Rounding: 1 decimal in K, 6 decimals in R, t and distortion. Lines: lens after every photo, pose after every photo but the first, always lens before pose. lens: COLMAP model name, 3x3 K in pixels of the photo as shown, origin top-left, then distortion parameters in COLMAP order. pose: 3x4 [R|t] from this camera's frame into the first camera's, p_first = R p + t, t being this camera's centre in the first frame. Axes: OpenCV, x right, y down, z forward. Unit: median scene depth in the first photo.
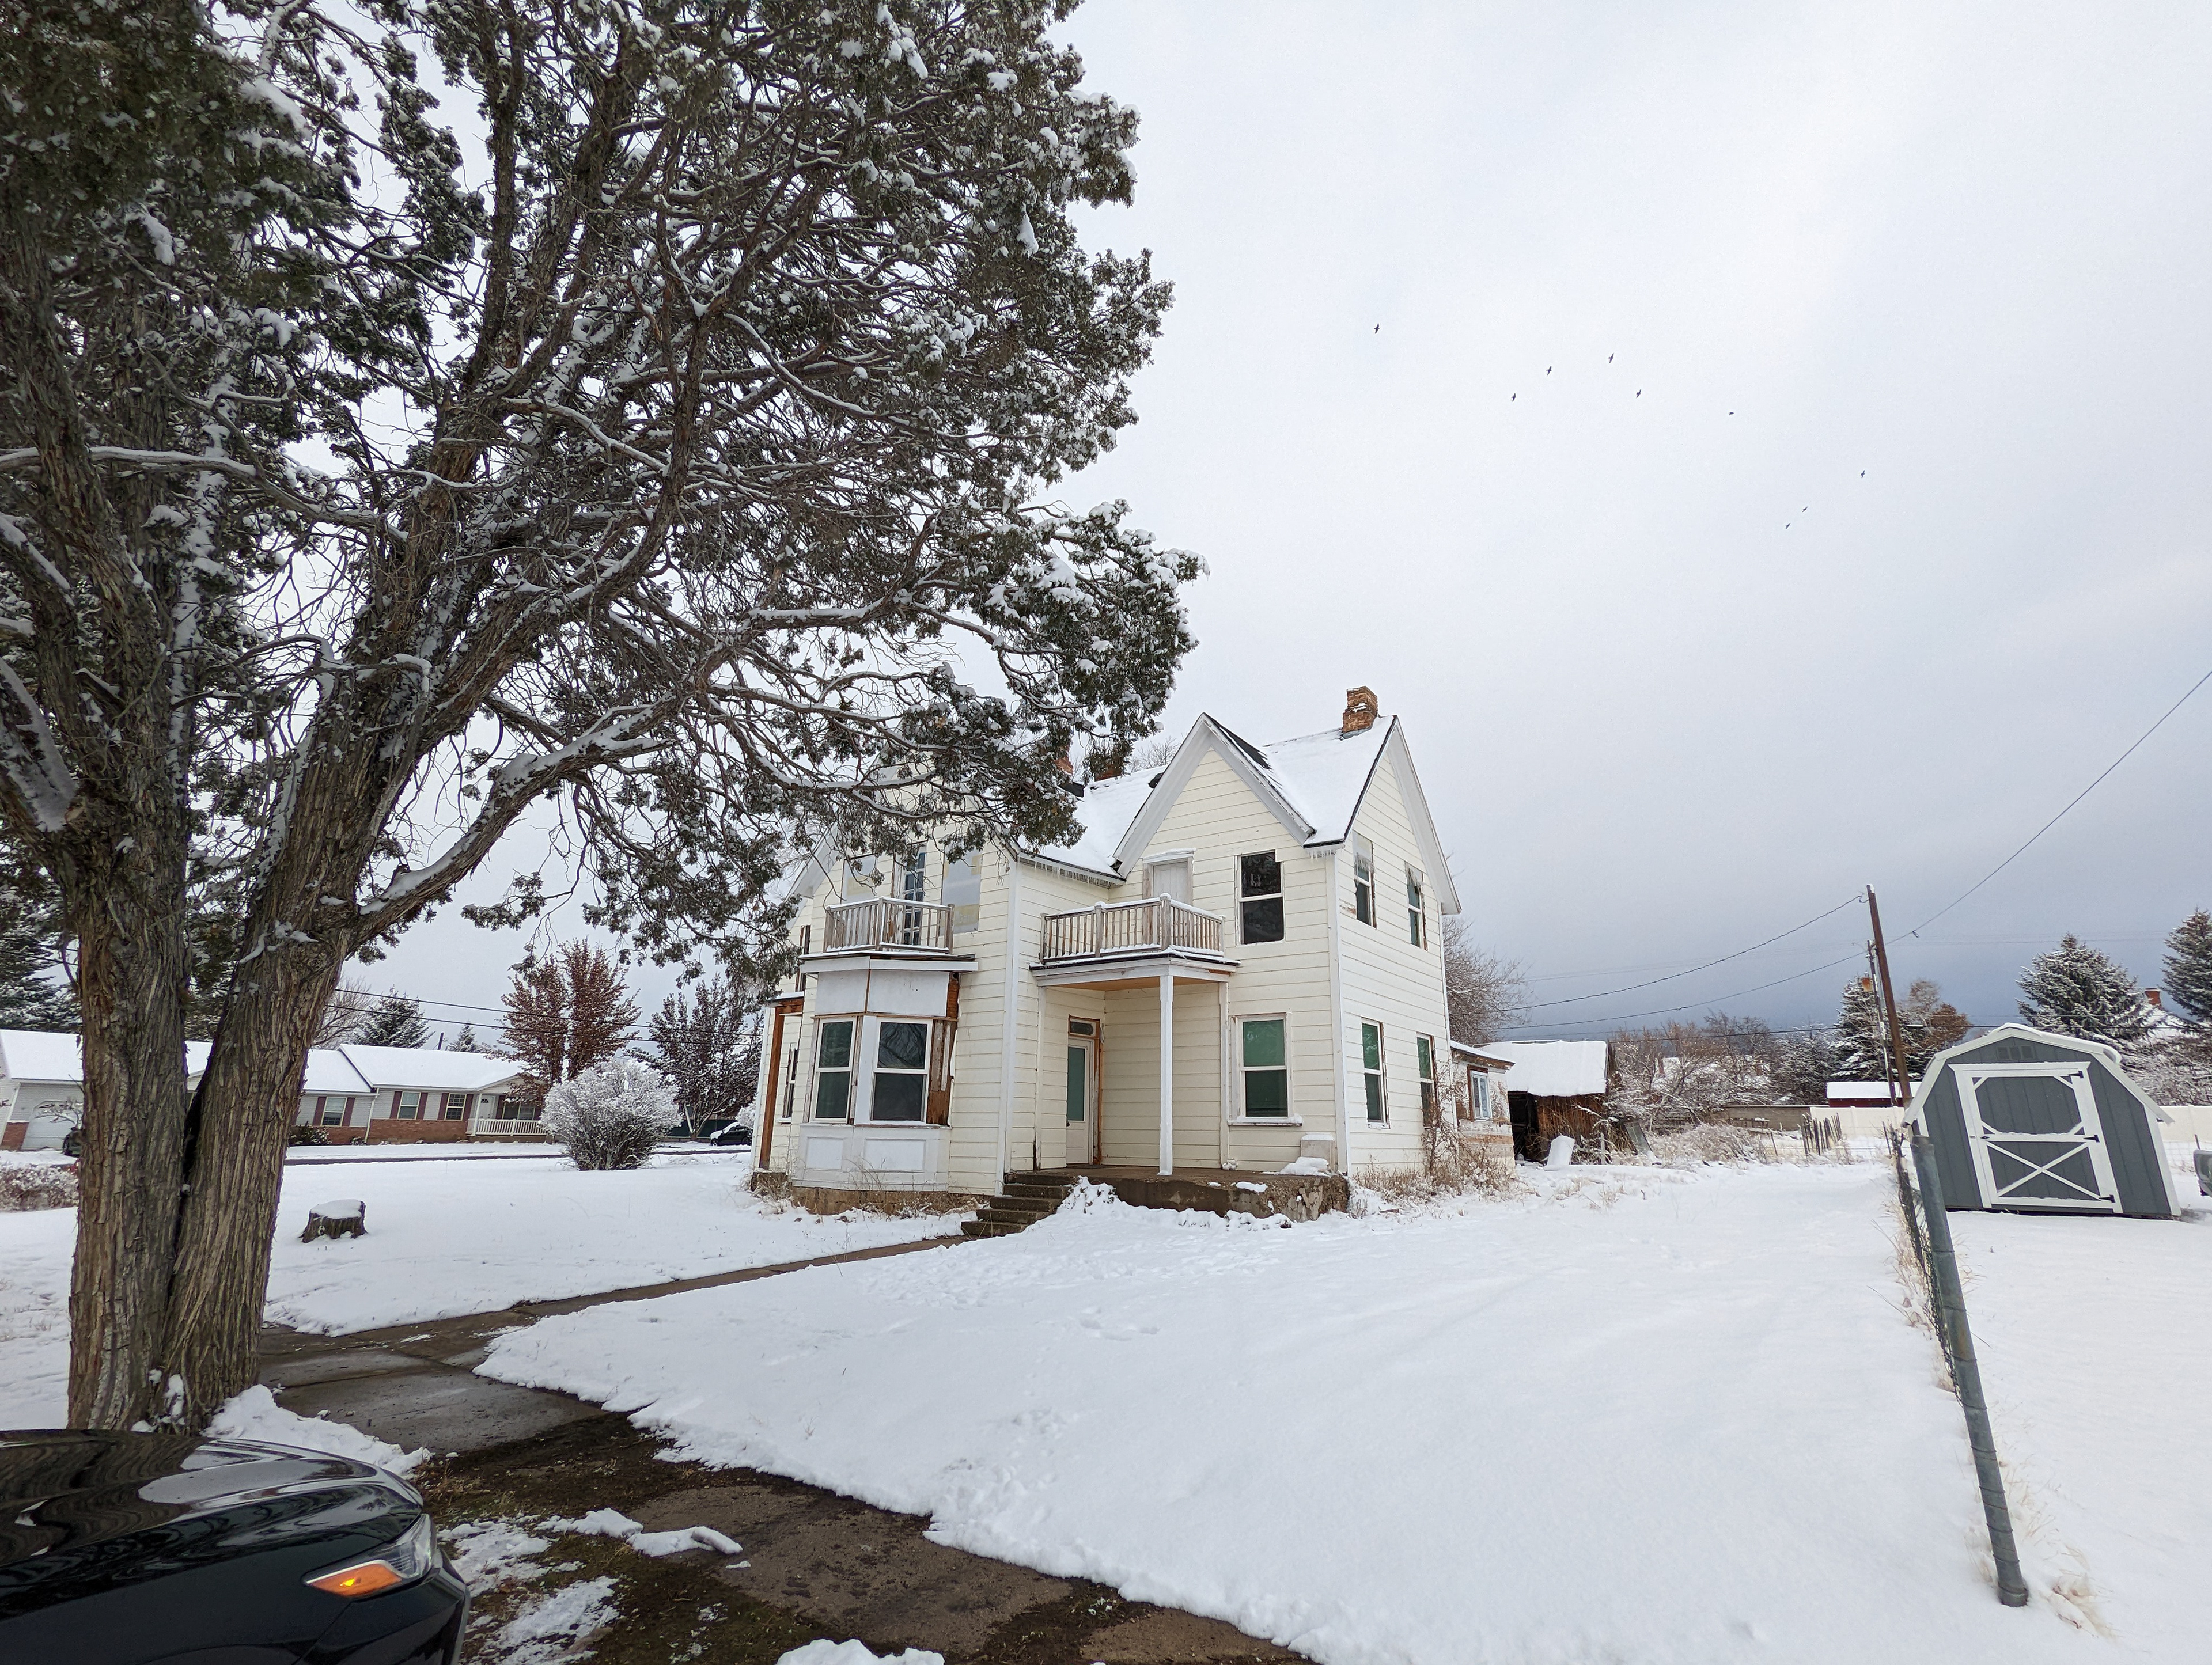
lens RADIAL K [[1051.5, 0, 1109.1], [0, 1051.5, 824.6], [0, 0, 1]] dist [0.000156, 0.000610]
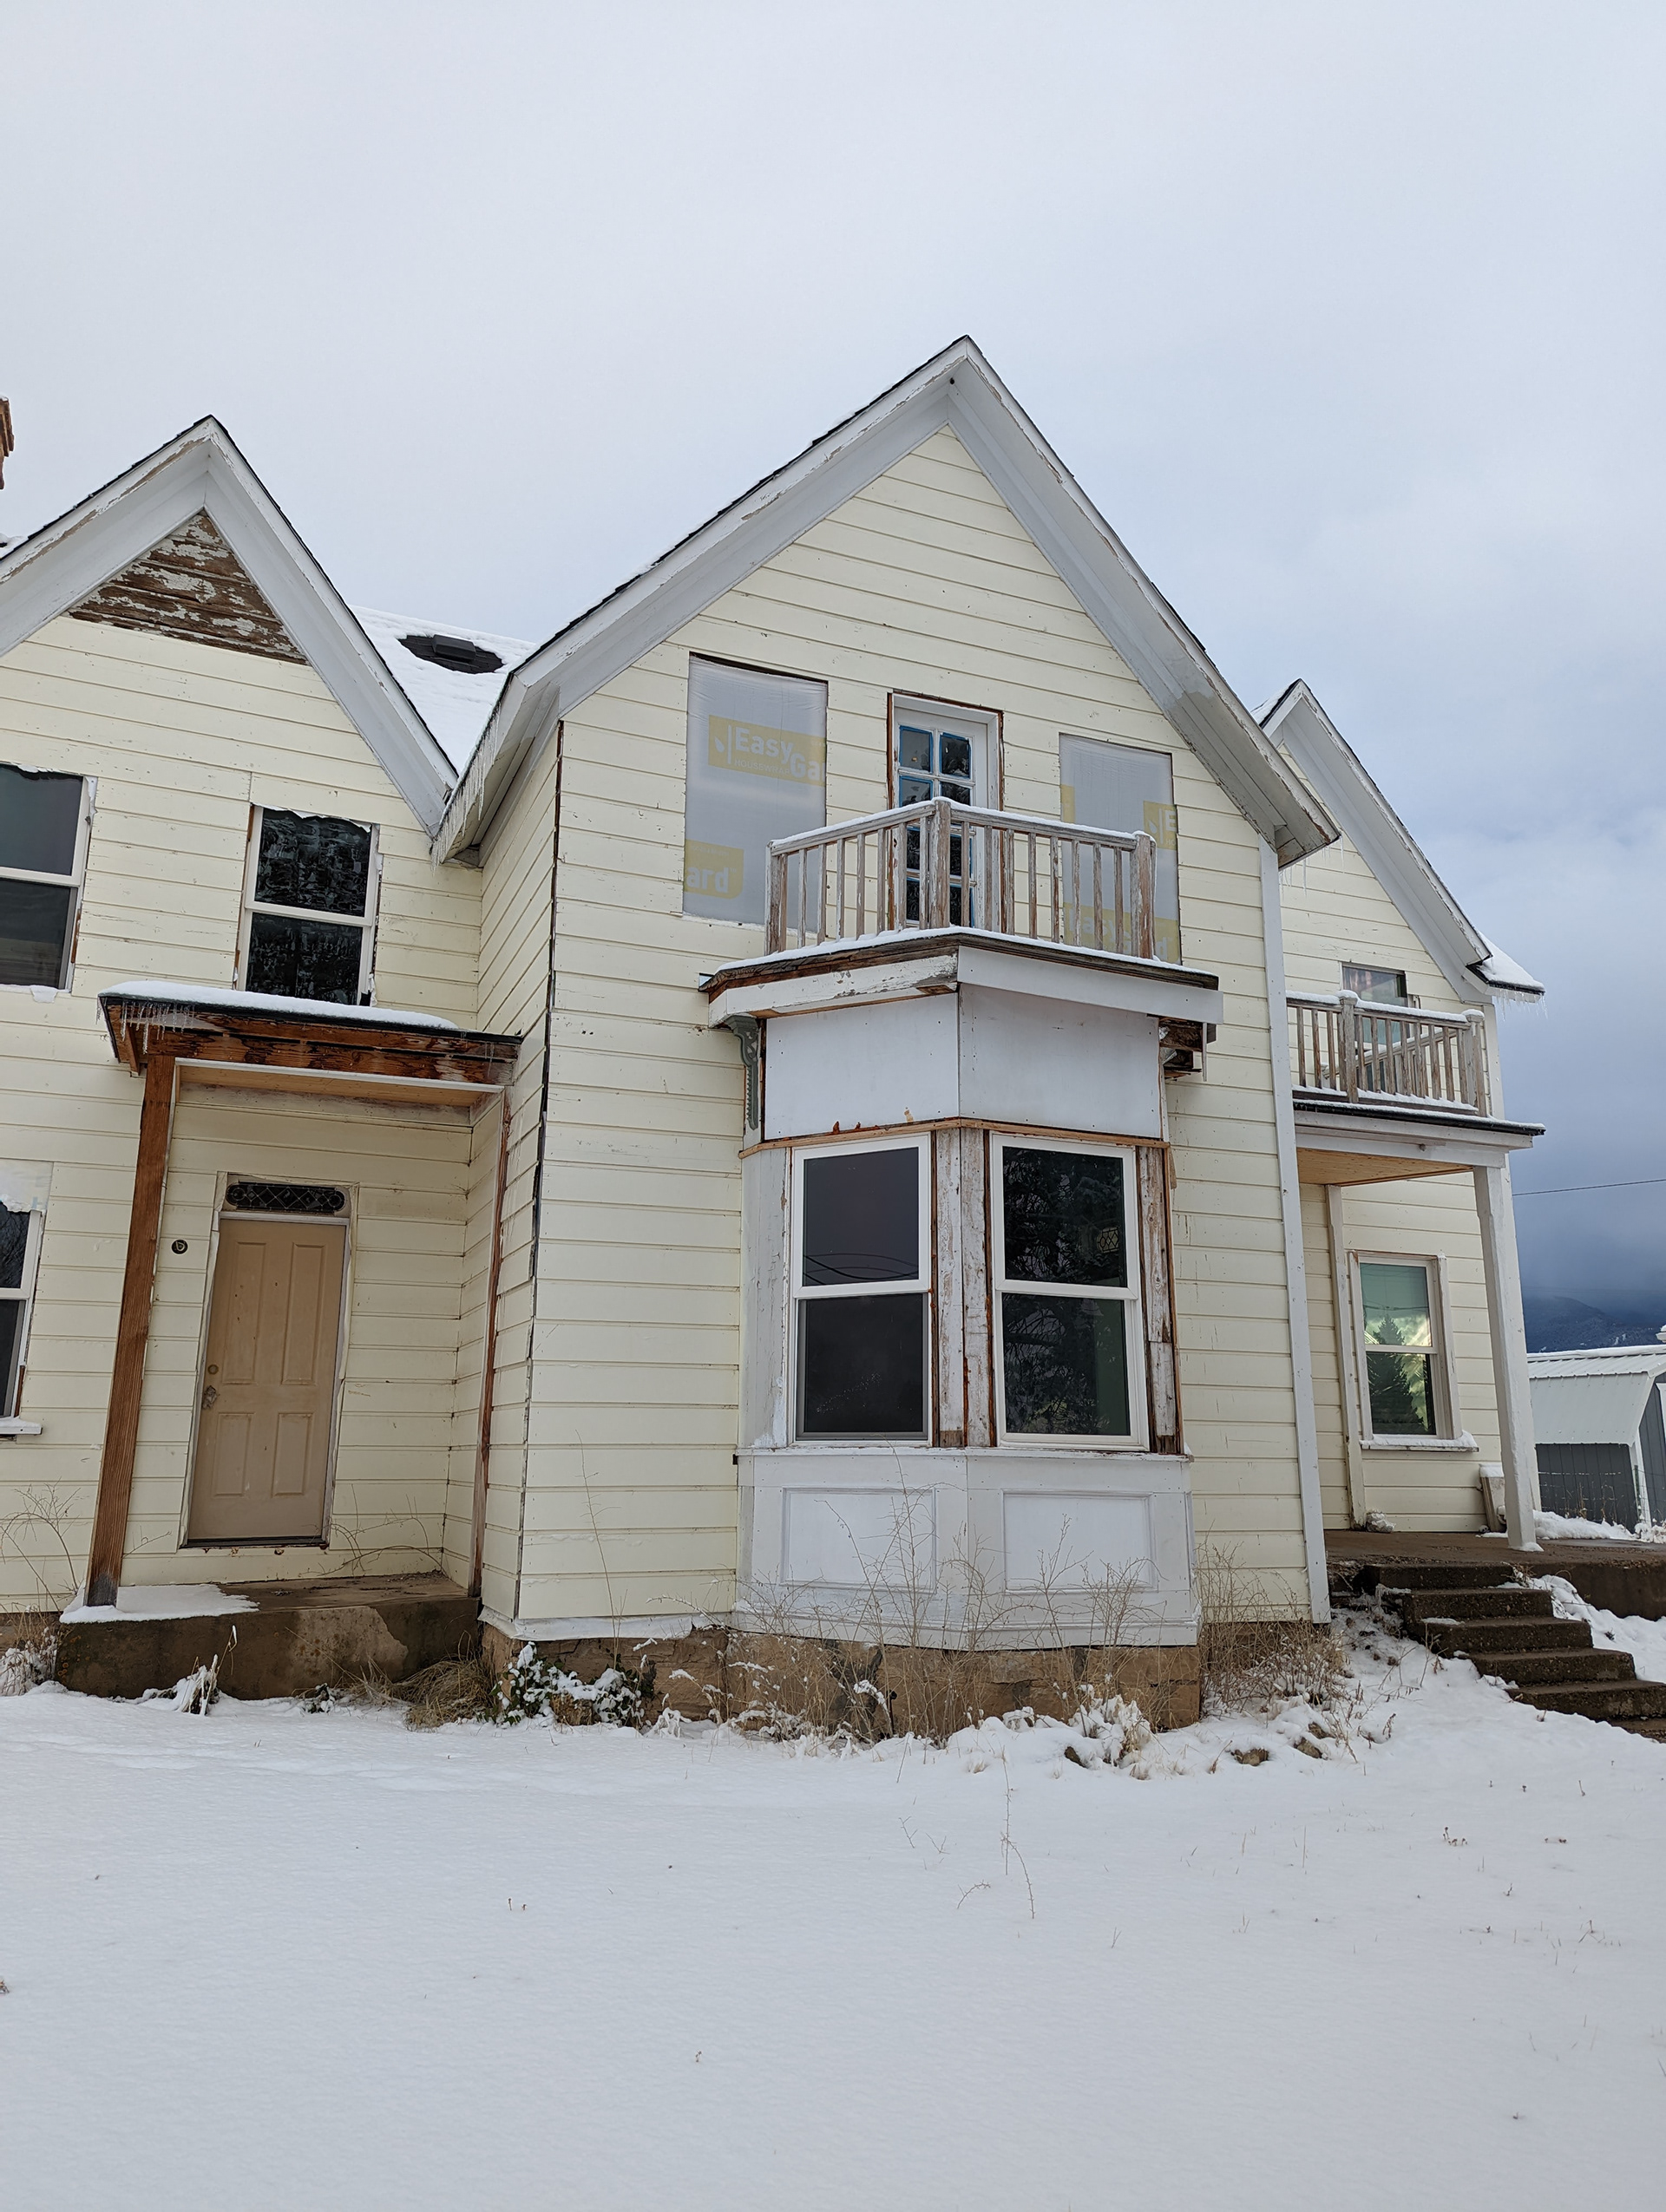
lens RADIAL K [[1555.6, 0, 848.7], [0, 1555.6, 1092.9], [0, 0, 1]] dist [0.069820, -0.066370]
pose [[0.533501, 0.181540, 0.826087, -0.706144], [-0.242584, 0.968503, -0.056173, 0.212491], [-0.810266, -0.170427, 0.560736, 0.773179]]
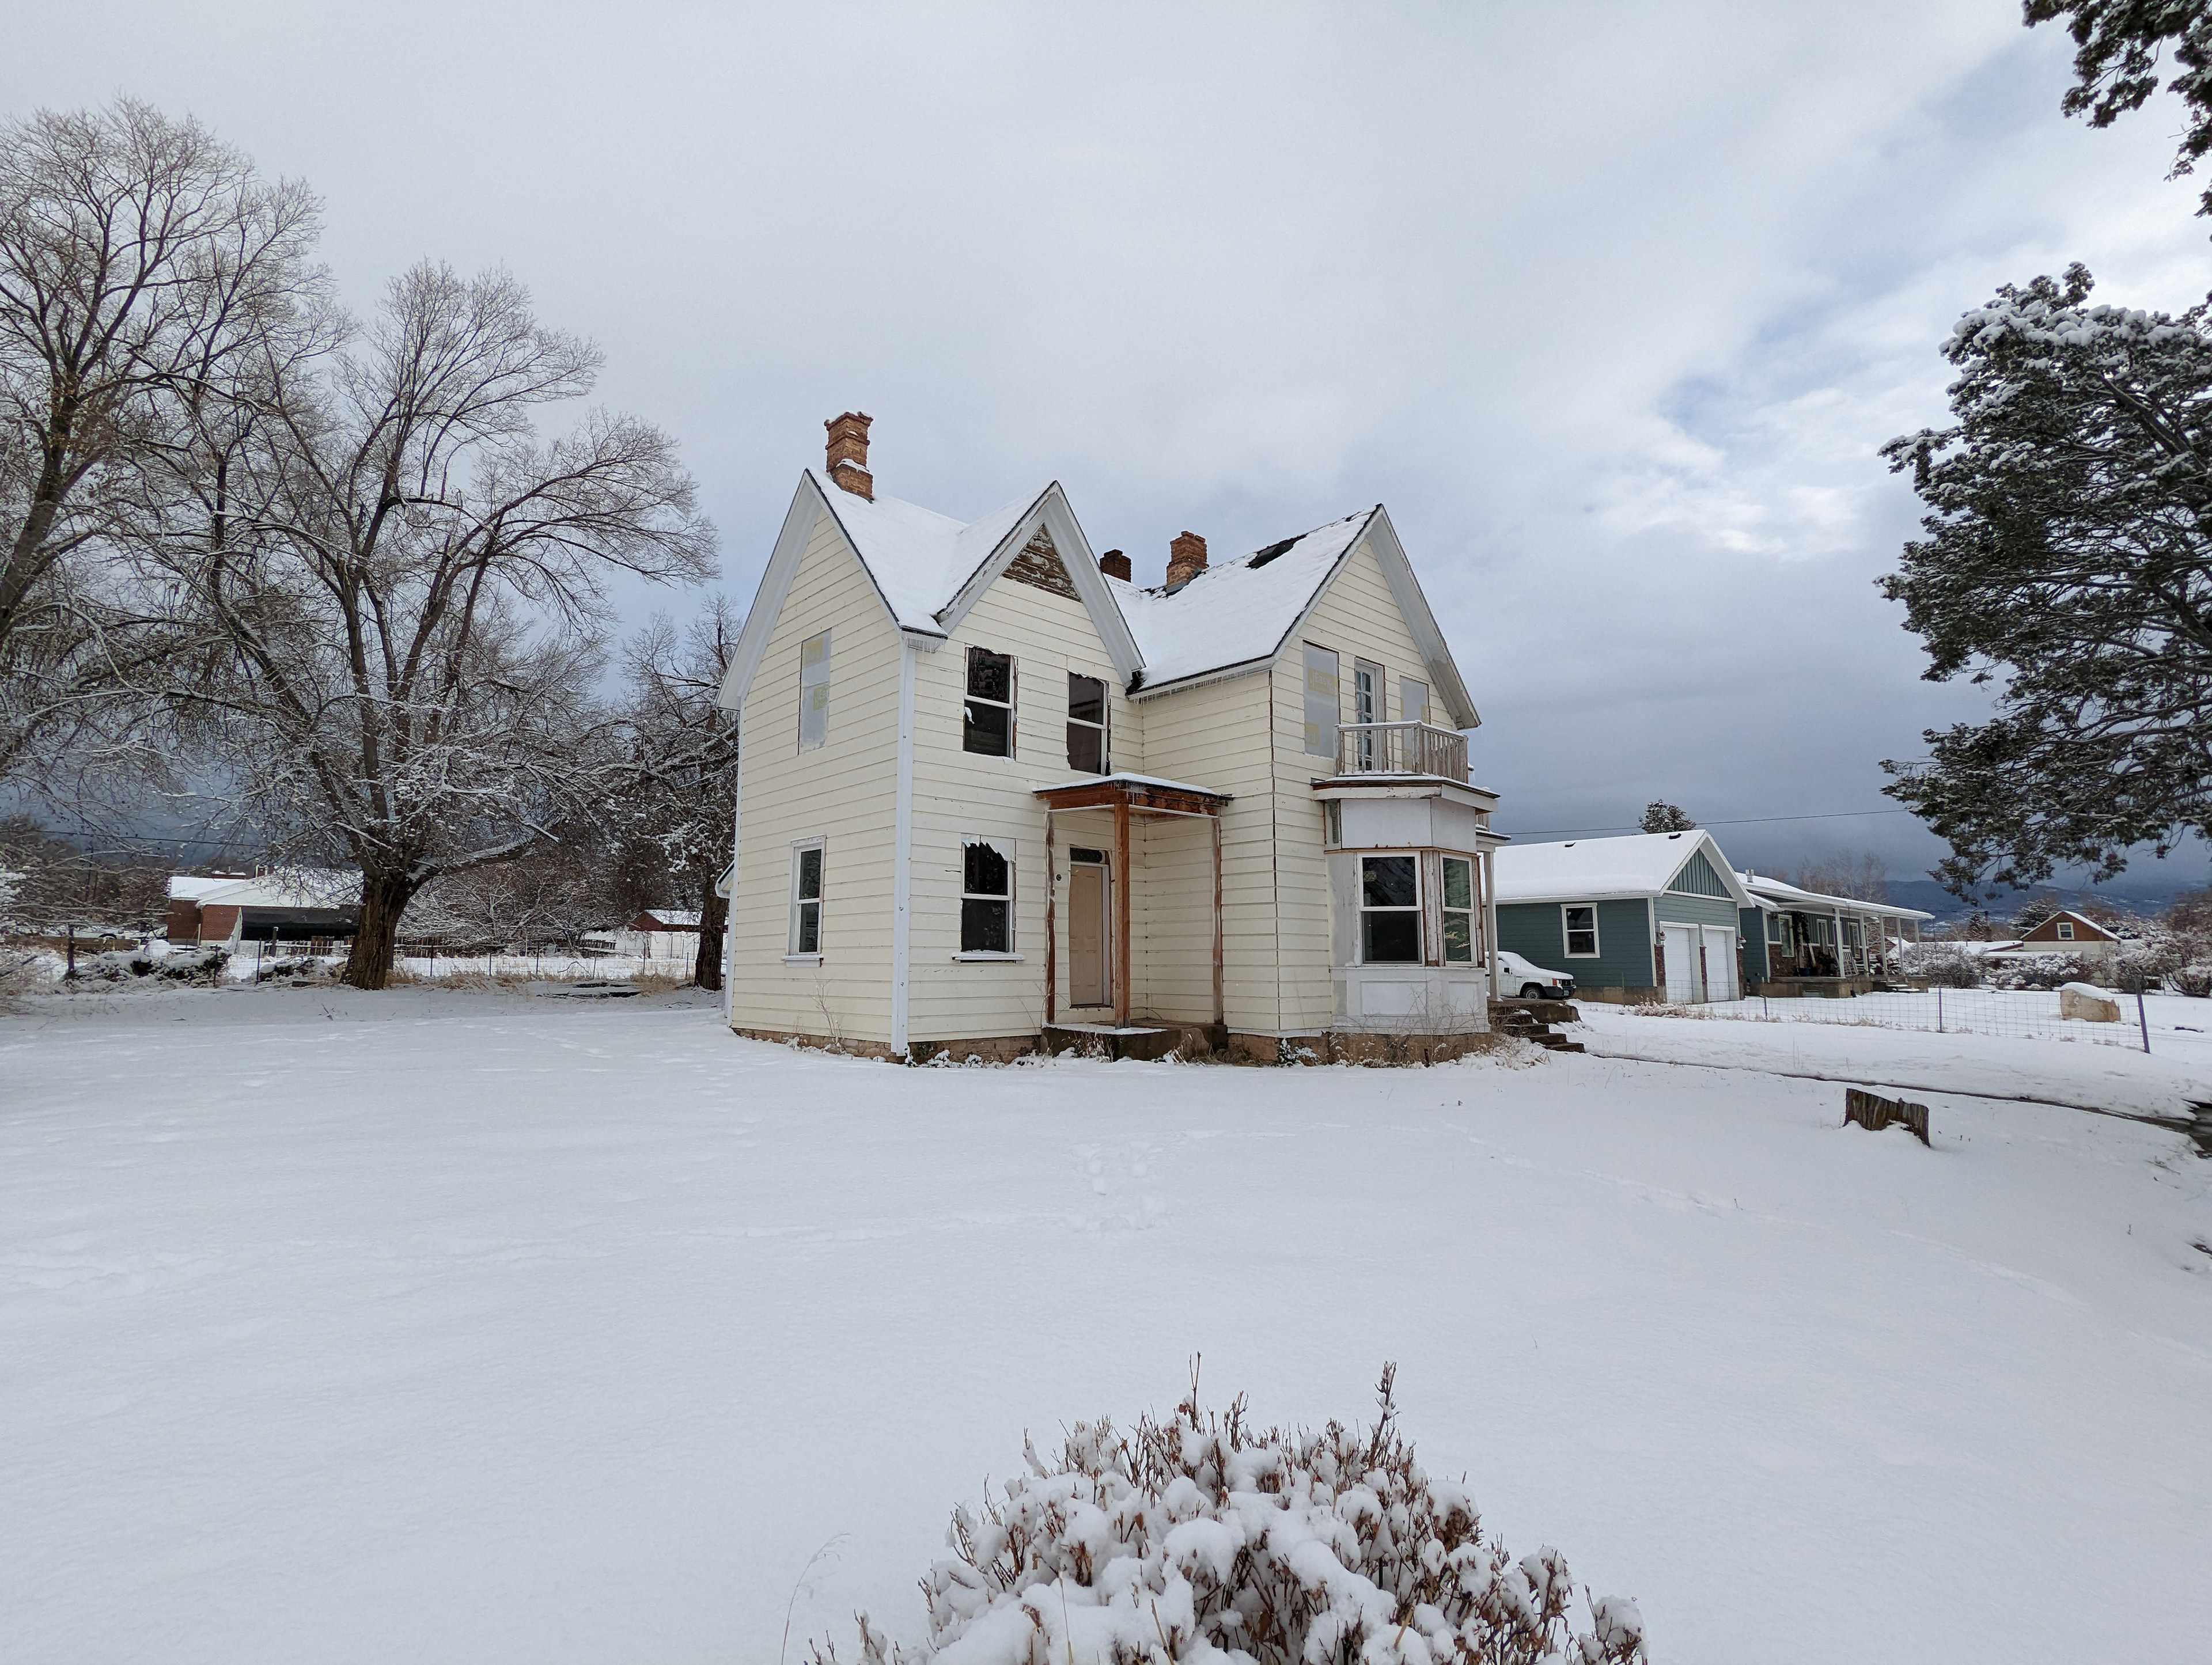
lens RADIAL K [[1051.5, 0, 1115.1], [0, 1051.5, 833.4], [0, 0, 1]] dist [0.000156, 0.000610]
pose [[0.197855, 0.108569, 0.974200, -1.204343], [-0.280061, 0.958681, -0.049961, 0.292881], [-0.939372, -0.262951, 0.220086, 1.075245]]
